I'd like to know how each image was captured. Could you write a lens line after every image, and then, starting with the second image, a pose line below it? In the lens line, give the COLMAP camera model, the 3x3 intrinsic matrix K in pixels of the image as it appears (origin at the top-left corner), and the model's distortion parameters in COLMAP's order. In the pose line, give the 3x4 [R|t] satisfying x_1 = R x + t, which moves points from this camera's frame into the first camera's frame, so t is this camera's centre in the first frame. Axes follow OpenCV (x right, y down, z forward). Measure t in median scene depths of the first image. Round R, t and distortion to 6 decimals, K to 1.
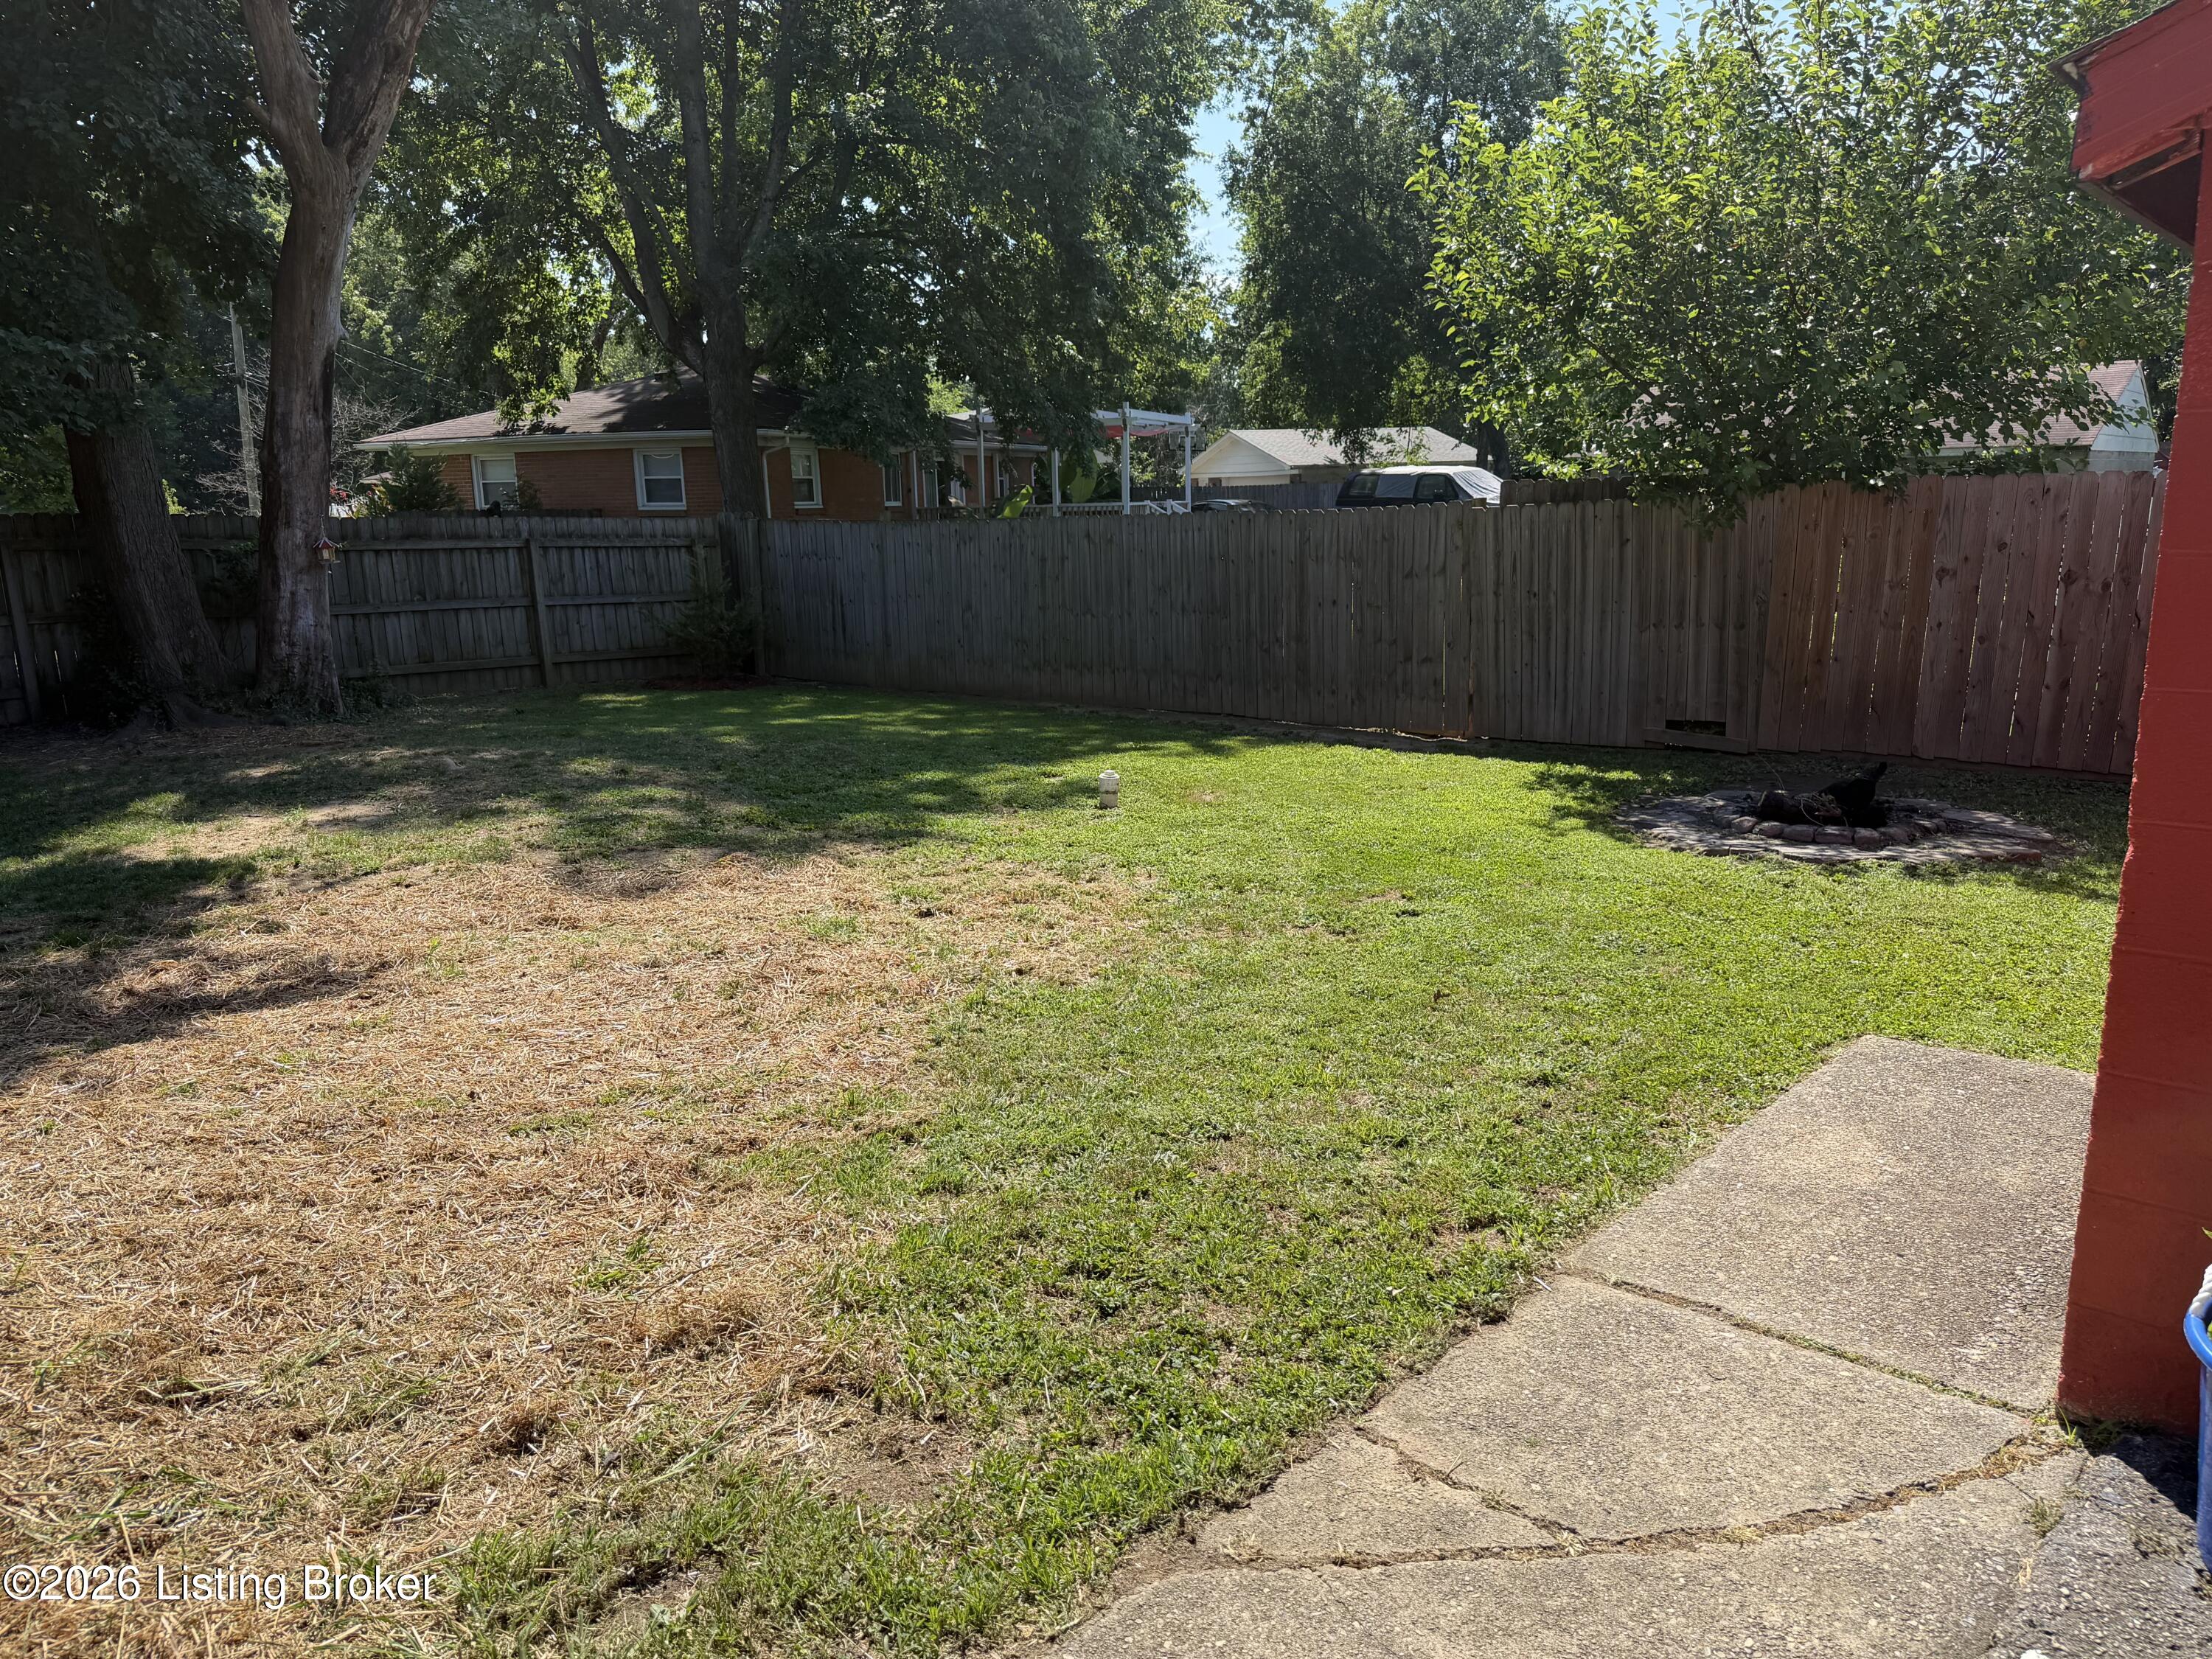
lens RADIAL K [[1543.0, 0, 1101.5], [0, 1543.0, 850.1], [0, 0, 1]] dist [0.061470, -0.077401]
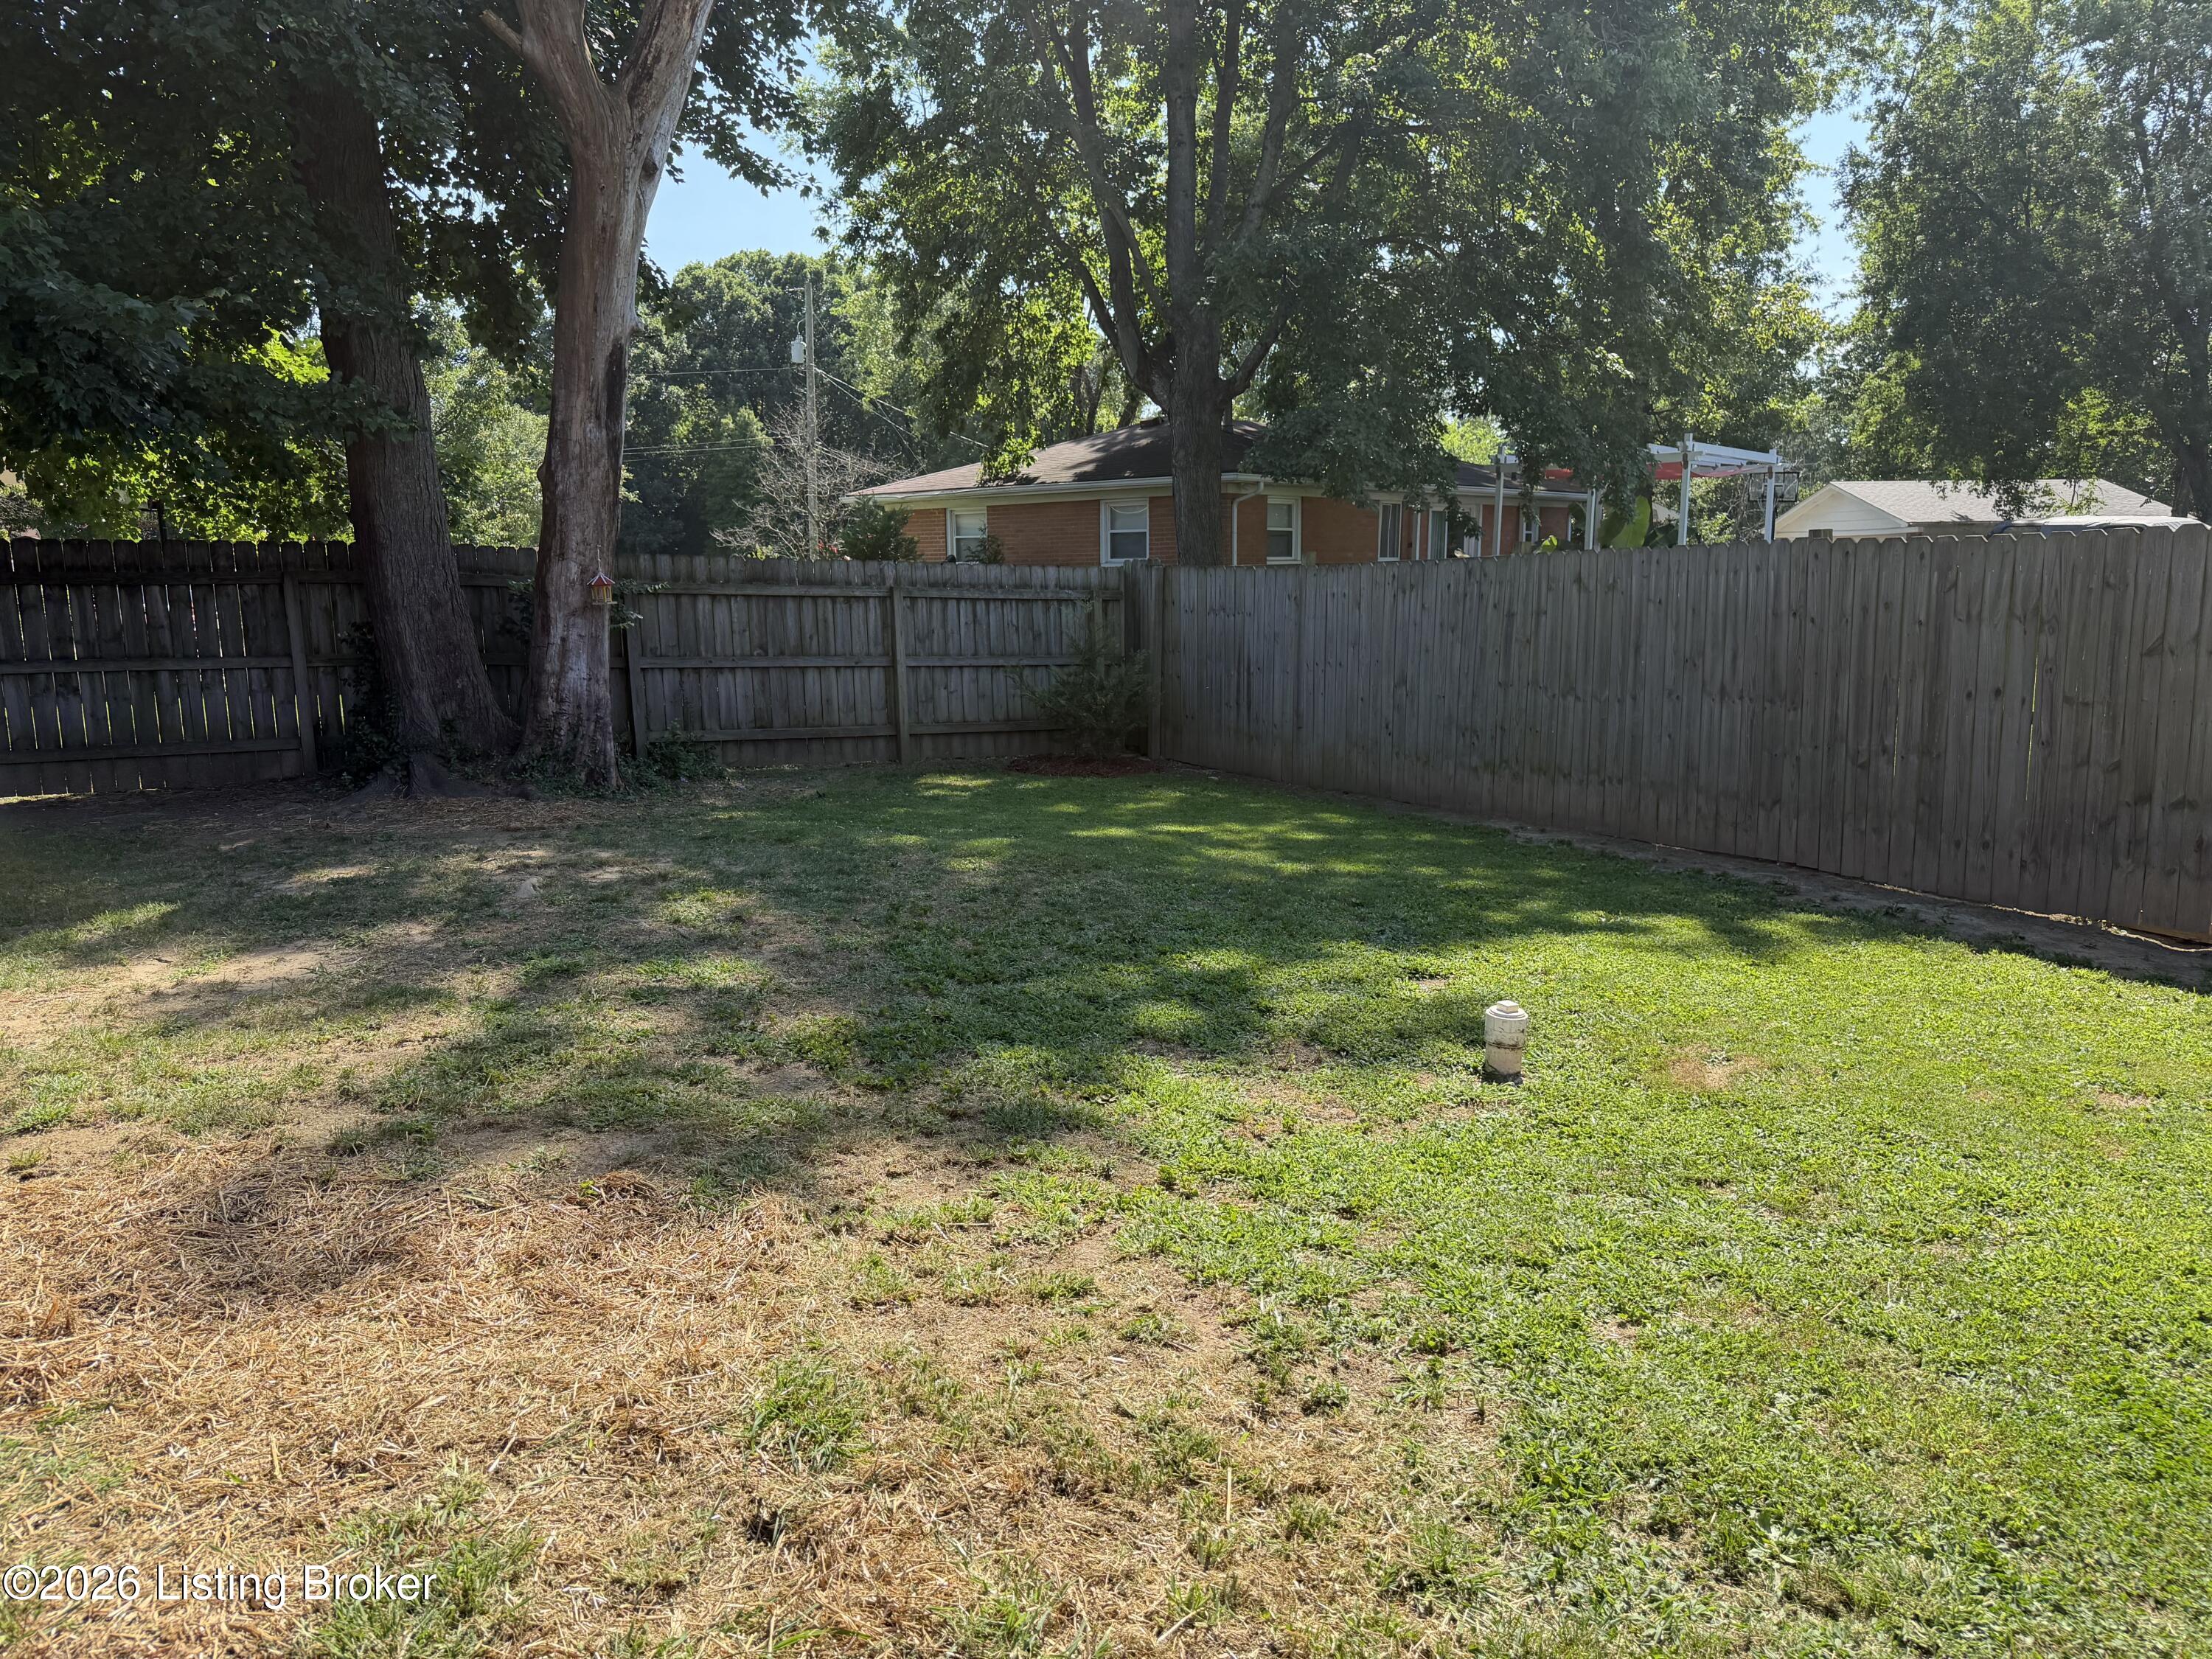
lens RADIAL K [[1543.0, 0, 1105.1], [0, 1543.0, 844.6], [0, 0, 1]] dist [0.061470, -0.077401]
pose [[0.940299, 0.068000, -0.333488, 0.018245], [-0.084287, 0.995841, -0.034599, -0.028707], [0.329748, 0.060642, 0.942119, 0.179494]]
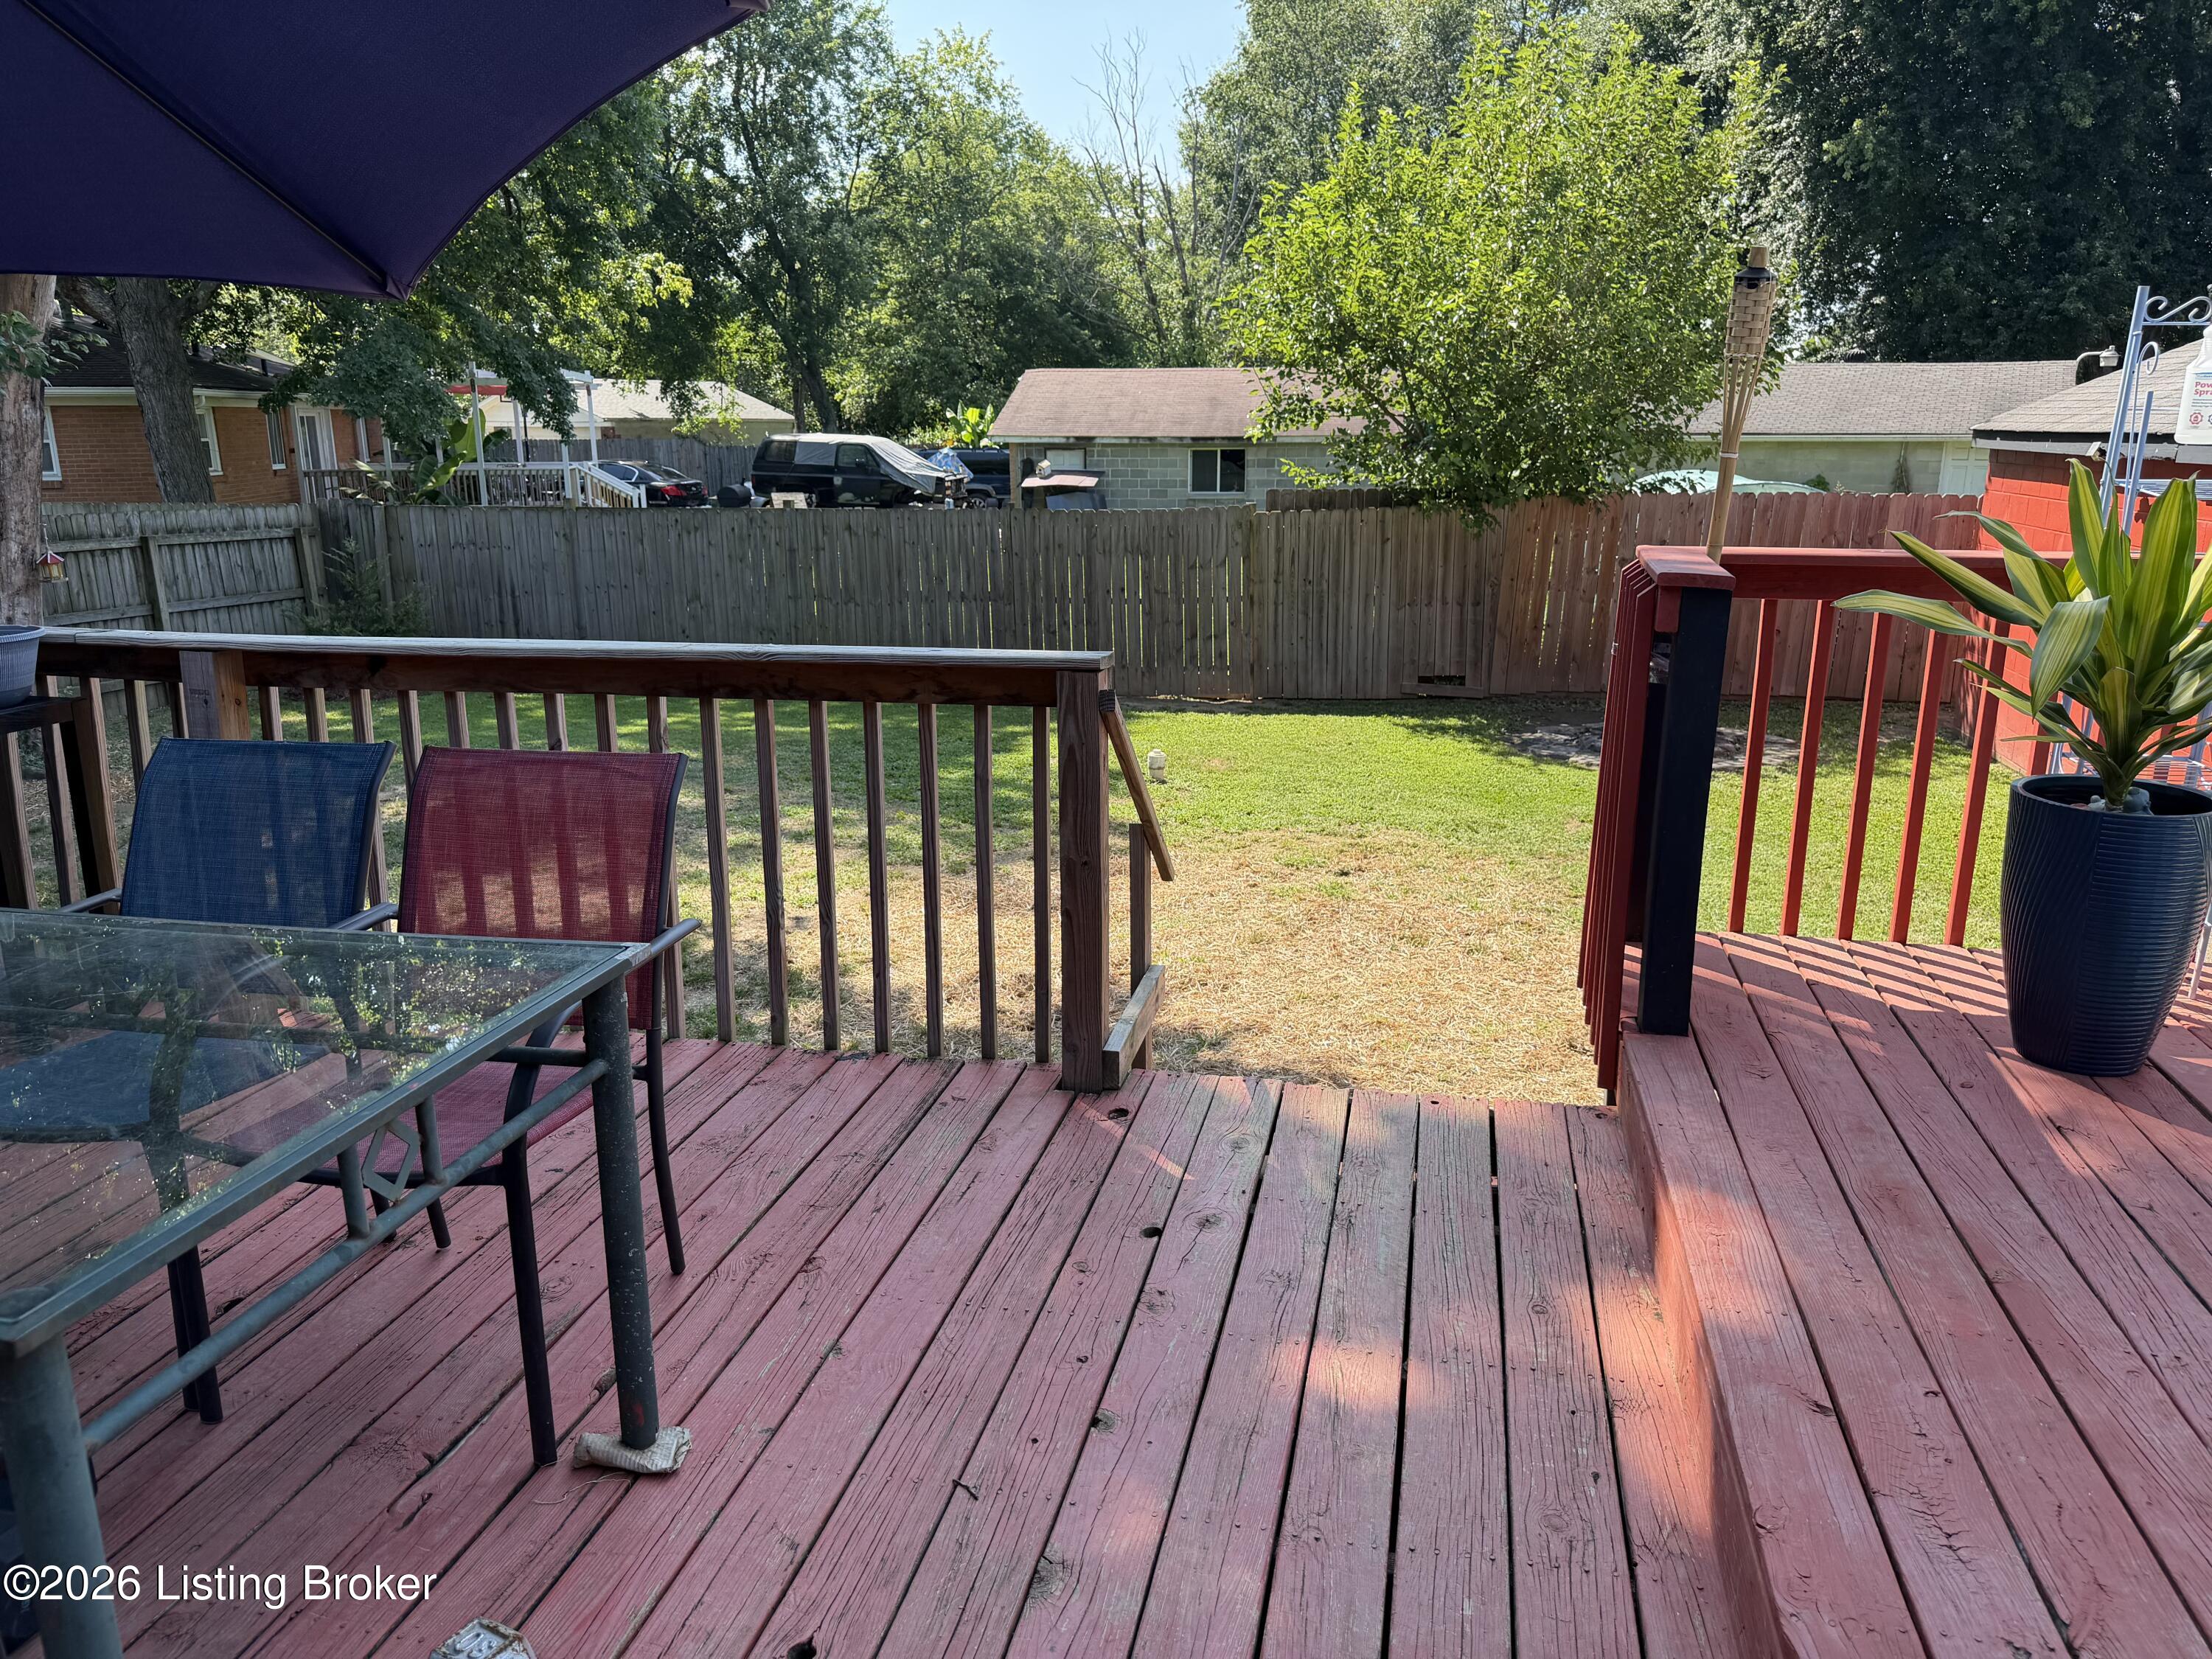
lens RADIAL K [[1543.0, 0, 1099.2], [0, 1543.0, 851.3], [0, 0, 1]] dist [0.061470, -0.077401]
pose [[0.865747, -0.116045, 0.486843, -0.239460], [0.097909, 0.993222, 0.062636, -0.020851], [-0.490812, -0.006560, 0.871241, -0.002279]]
